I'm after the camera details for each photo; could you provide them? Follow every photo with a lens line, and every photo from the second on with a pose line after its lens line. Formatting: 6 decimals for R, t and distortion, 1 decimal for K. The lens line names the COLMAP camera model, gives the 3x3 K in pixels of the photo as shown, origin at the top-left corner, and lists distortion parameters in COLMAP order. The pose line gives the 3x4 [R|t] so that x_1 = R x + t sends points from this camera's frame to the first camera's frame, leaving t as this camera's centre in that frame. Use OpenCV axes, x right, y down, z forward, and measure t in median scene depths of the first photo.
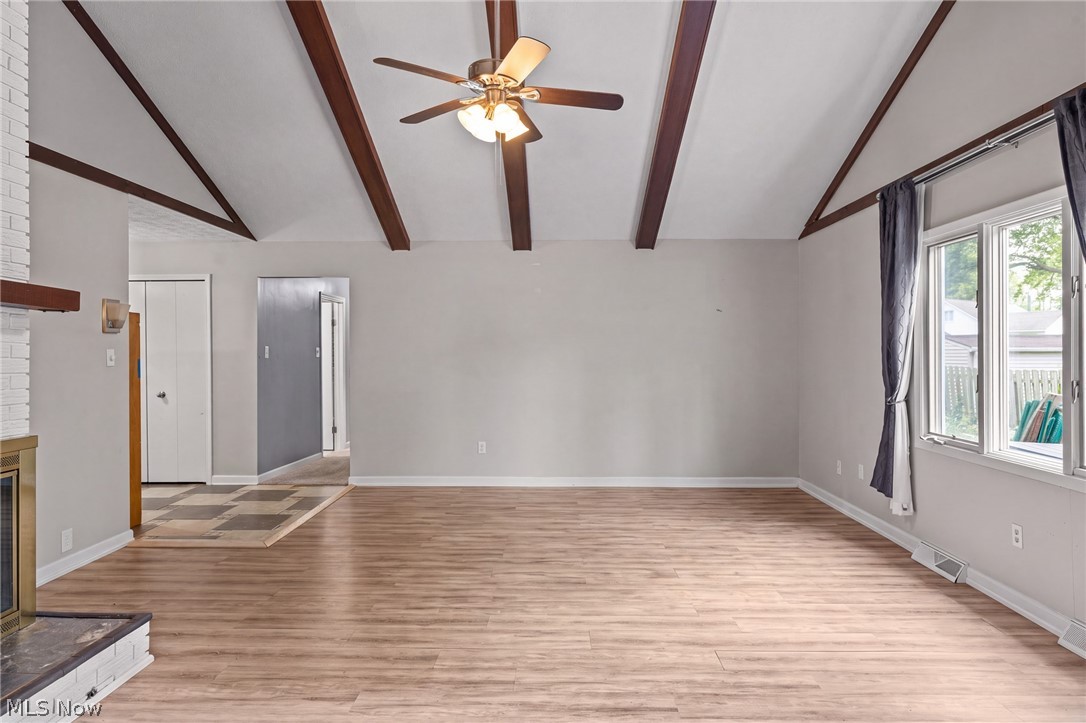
lens RADIAL K [[656.0, 0, 548.5], [0, 656.0, 354.1], [0, 0, 1]] dist [0.000517, 0.000443]
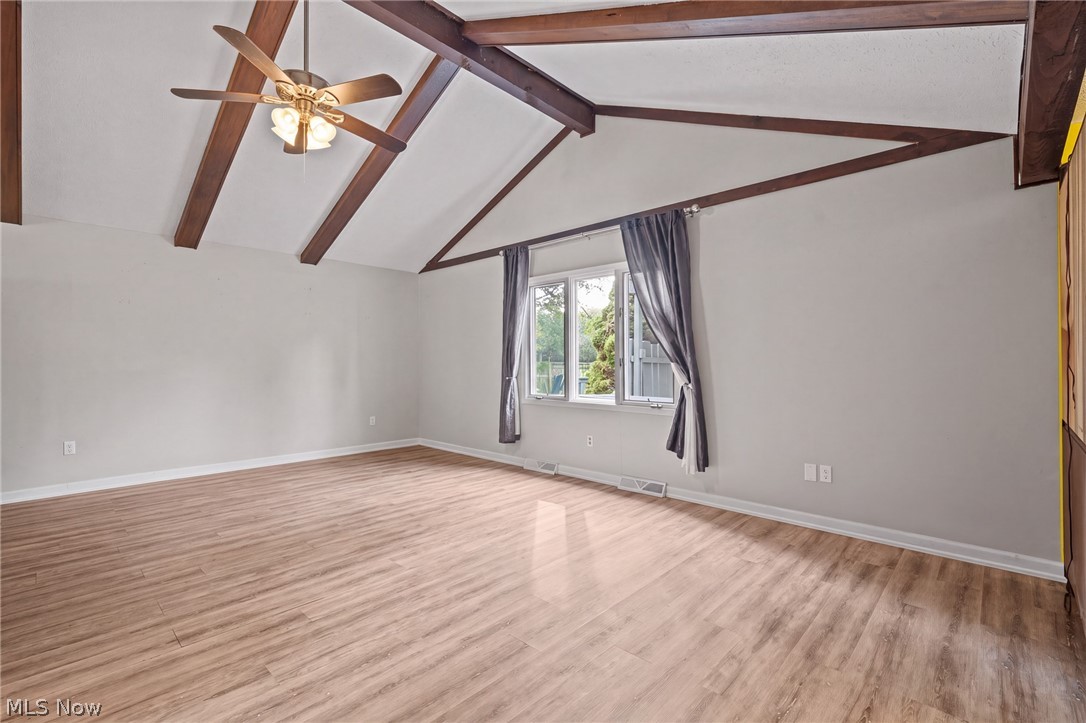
lens RADIAL K [[478.3, 0, 544.9], [0, 478.3, 360.9], [0, 0, 1]] dist [0.003502, -0.000596]
pose [[0.674436, -0.002947, 0.738327, -0.376147], [0.007230, 0.999970, -0.002612, 0.041792], [-0.738298, 0.007100, 0.674438, 0.138477]]
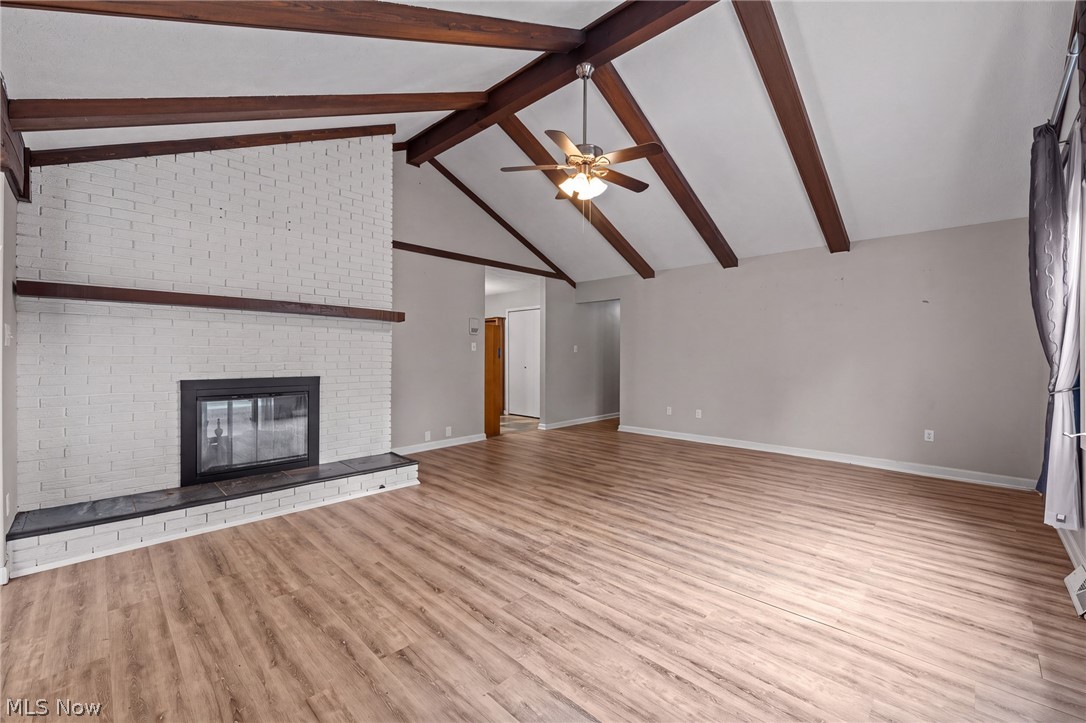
lens RADIAL K [[442.9, 0, 551.3], [0, 442.9, 360.2], [0, 0, 1]] dist [0.000815, -0.000183]
pose [[0.733450, 0.010335, -0.679665, 0.526064], [-0.006878, 0.999946, 0.007782, 0.040504], [0.679708, -0.001033, 0.733482, 0.181452]]
